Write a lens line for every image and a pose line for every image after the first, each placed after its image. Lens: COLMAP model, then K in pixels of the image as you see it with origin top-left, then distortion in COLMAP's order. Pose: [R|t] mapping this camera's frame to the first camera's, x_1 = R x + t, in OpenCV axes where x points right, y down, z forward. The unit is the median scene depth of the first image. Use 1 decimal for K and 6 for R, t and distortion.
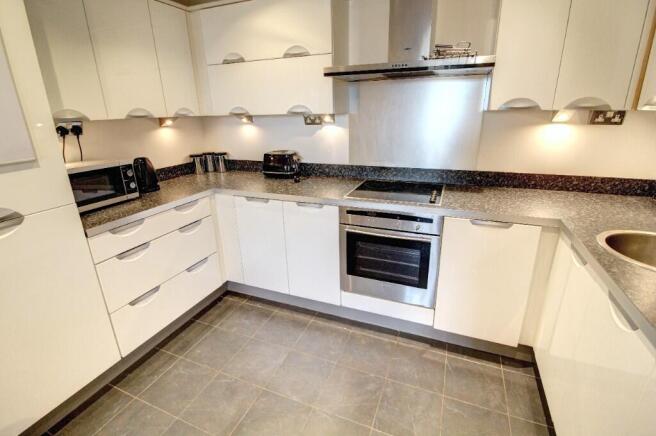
lens RADIAL K [[305.5, 0, 327.4], [0, 305.5, 215.9], [0, 0, 1]] dist [-0.005385, -0.006199]
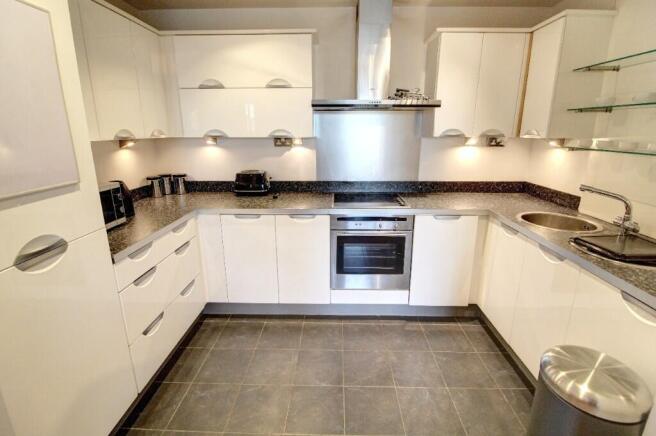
lens RADIAL K [[305.5, 0, 329.9], [0, 305.5, 215.1], [0, 0, 1]] dist [-0.005385, -0.006199]
pose [[0.933956, -0.075993, 0.349215, -0.368652], [0.099494, 0.993790, -0.049831, 0.027134], [-0.343260, 0.081284, 0.935717, -0.097811]]
